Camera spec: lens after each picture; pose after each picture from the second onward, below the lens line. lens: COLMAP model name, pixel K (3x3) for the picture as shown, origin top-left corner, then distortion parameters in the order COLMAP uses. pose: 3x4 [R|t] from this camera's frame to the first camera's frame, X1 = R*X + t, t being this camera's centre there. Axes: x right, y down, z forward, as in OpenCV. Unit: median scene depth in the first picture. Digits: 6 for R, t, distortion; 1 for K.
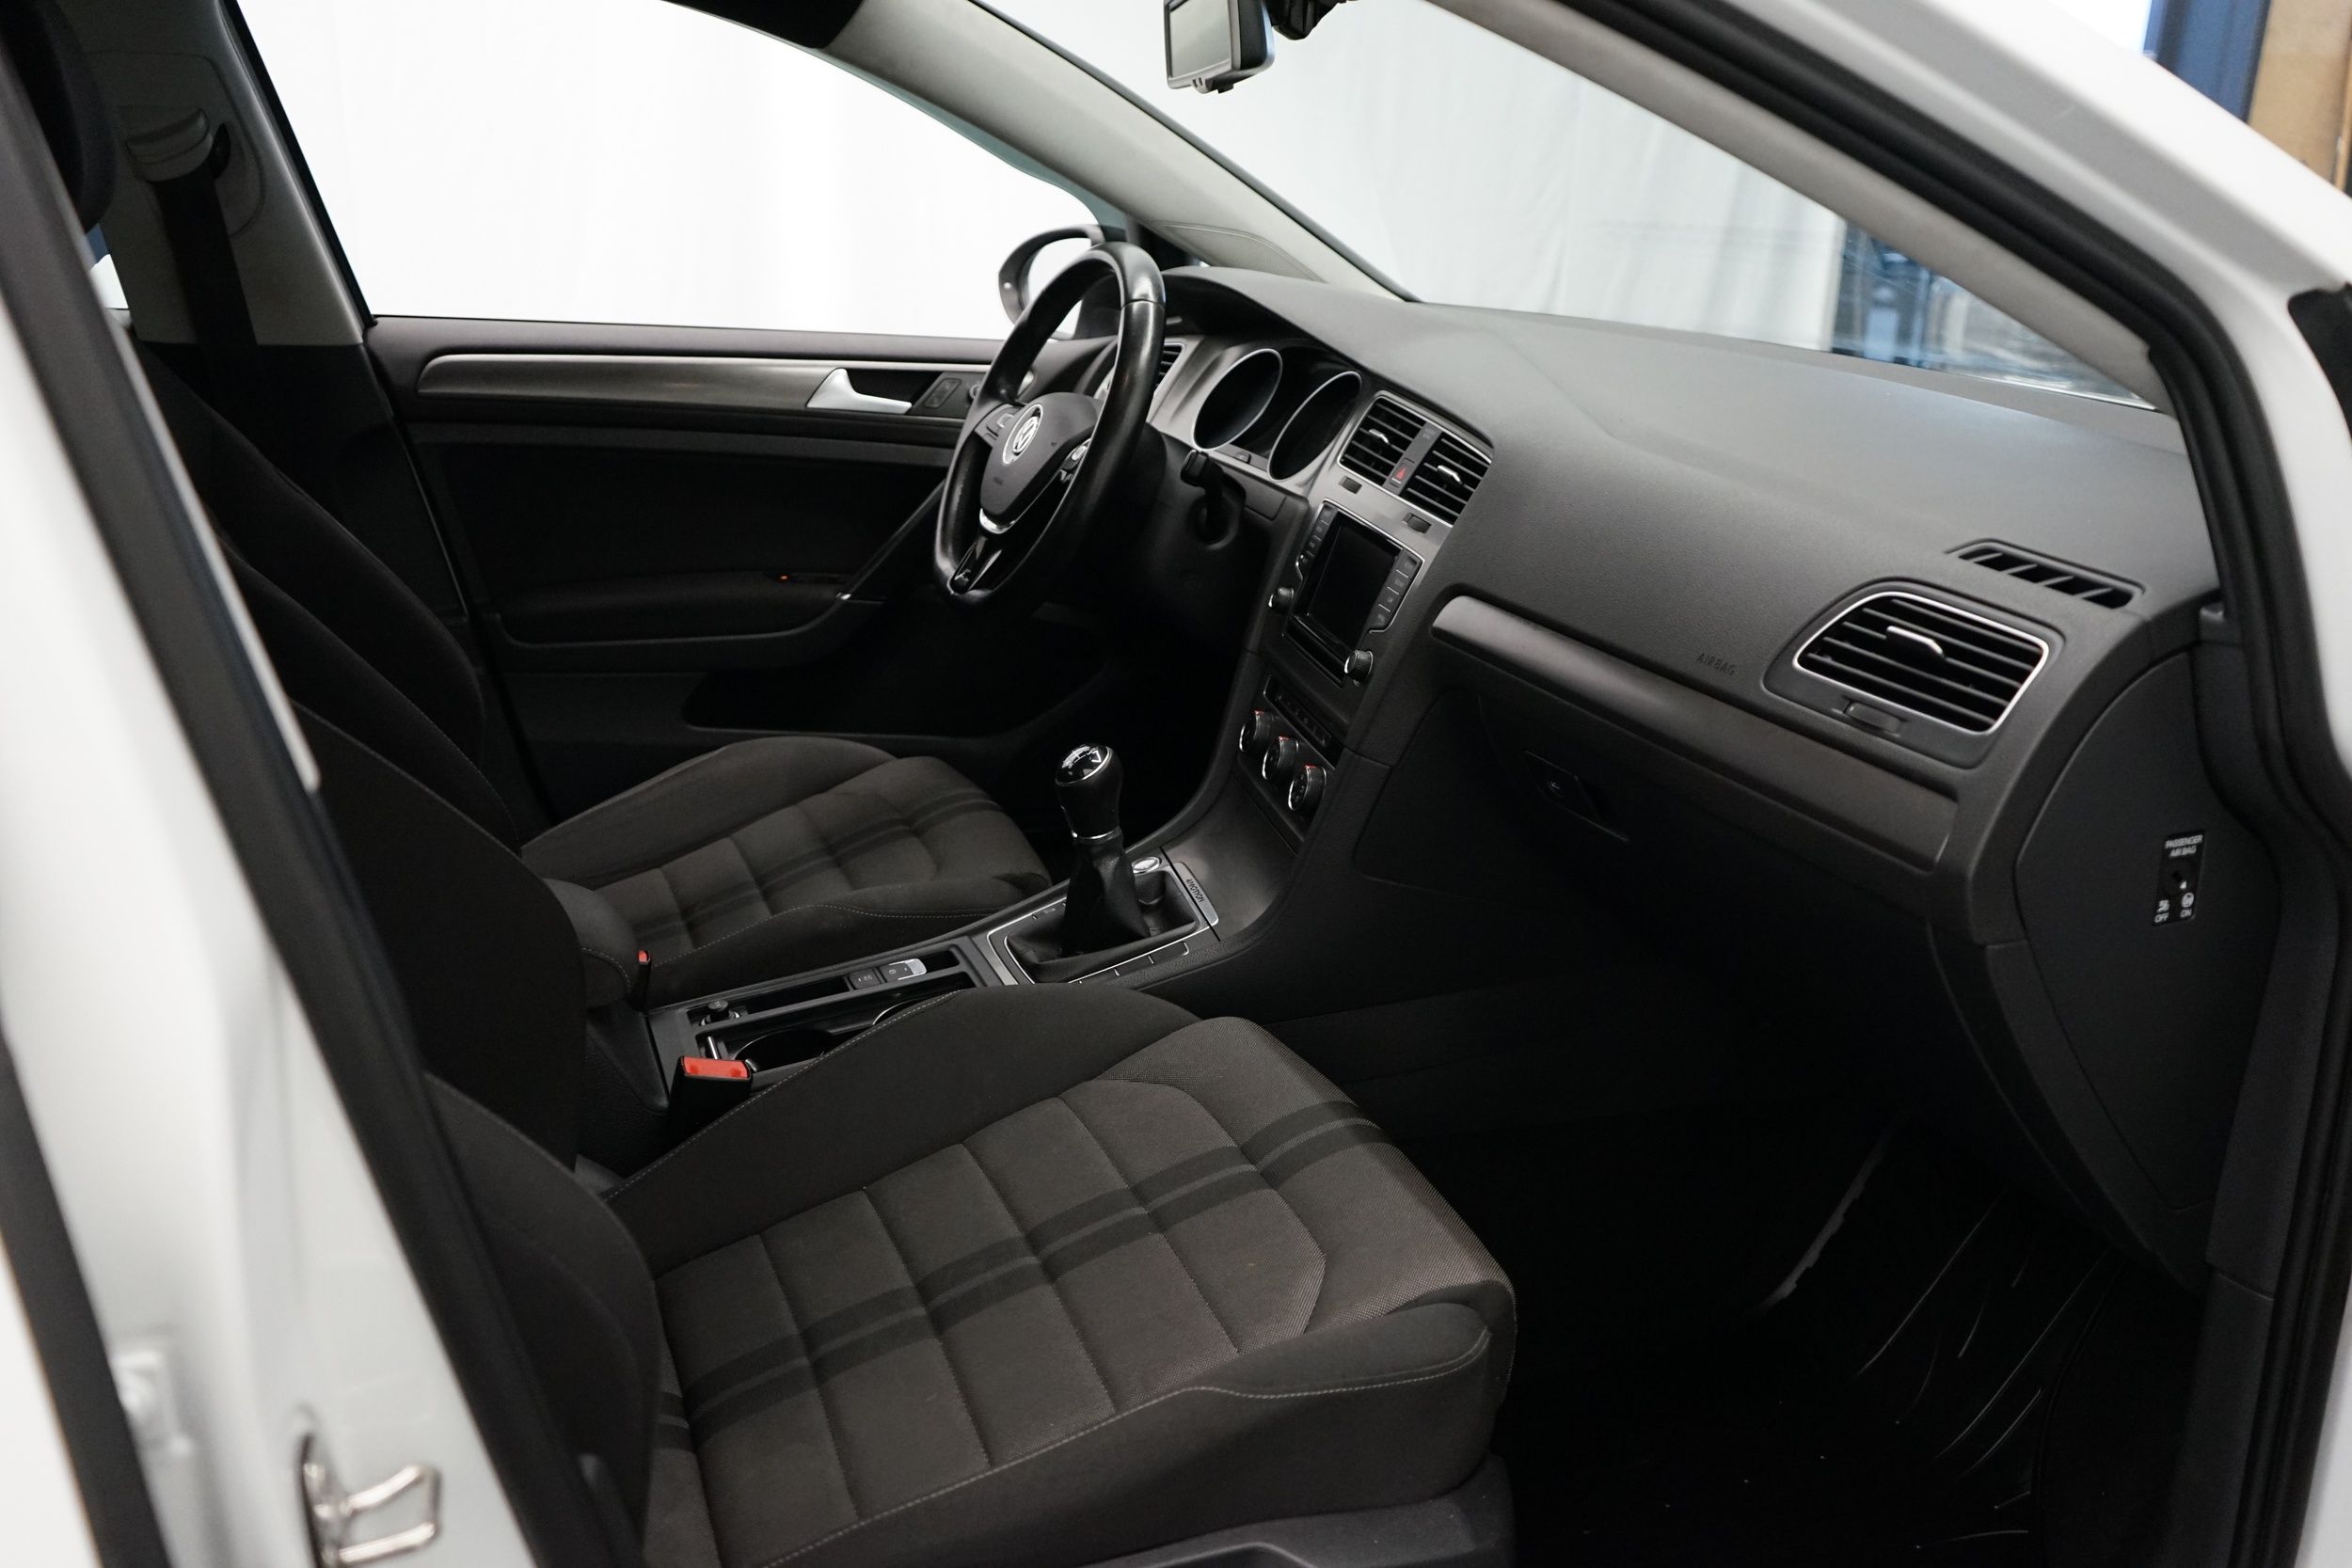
lens RADIAL K [[2051.0, 0, 1176.0], [0, 2051.0, 784.0], [0, 0, 1]] dist [0.006893, -0.003939]
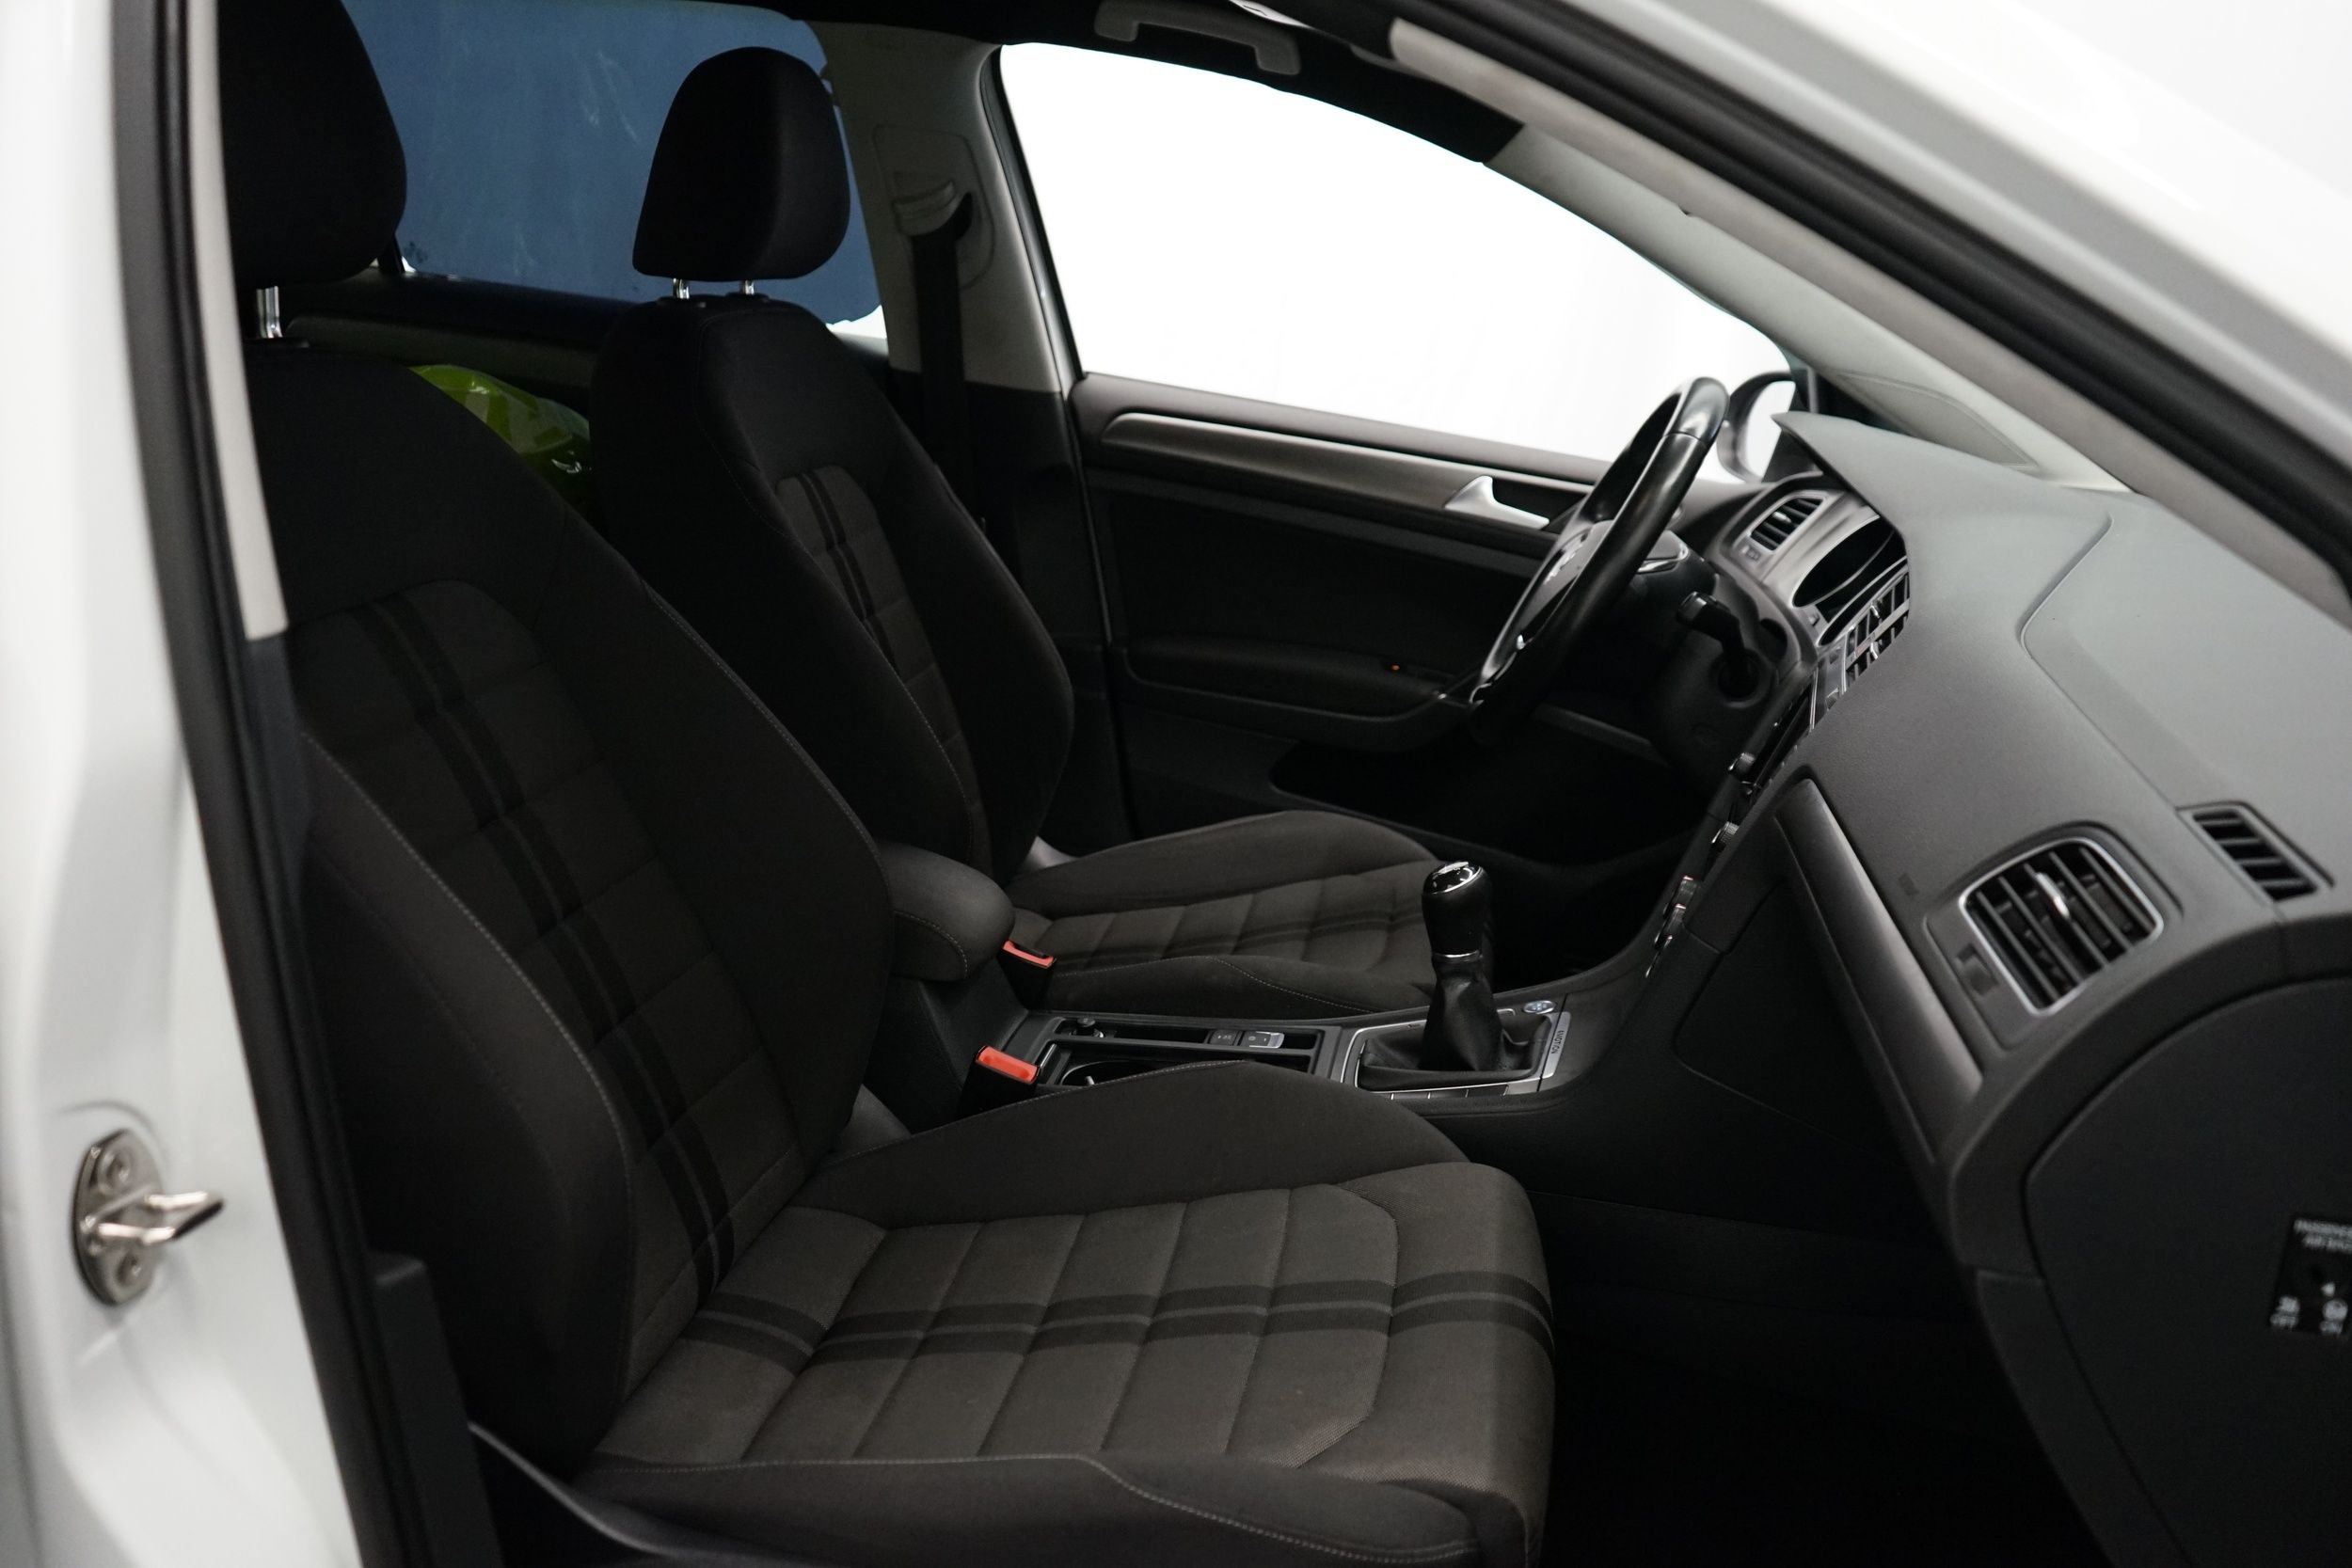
lens RADIAL K [[2051.0, 0, 1176.0], [0, 2051.0, 784.0], [0, 0, 1]] dist [0.006893, -0.003939]
pose [[0.848611, 0.205835, -0.487331, 0.296344], [-0.238287, 0.971183, -0.004739, -0.016932], [0.472313, 0.120146, 0.873204, 0.076893]]
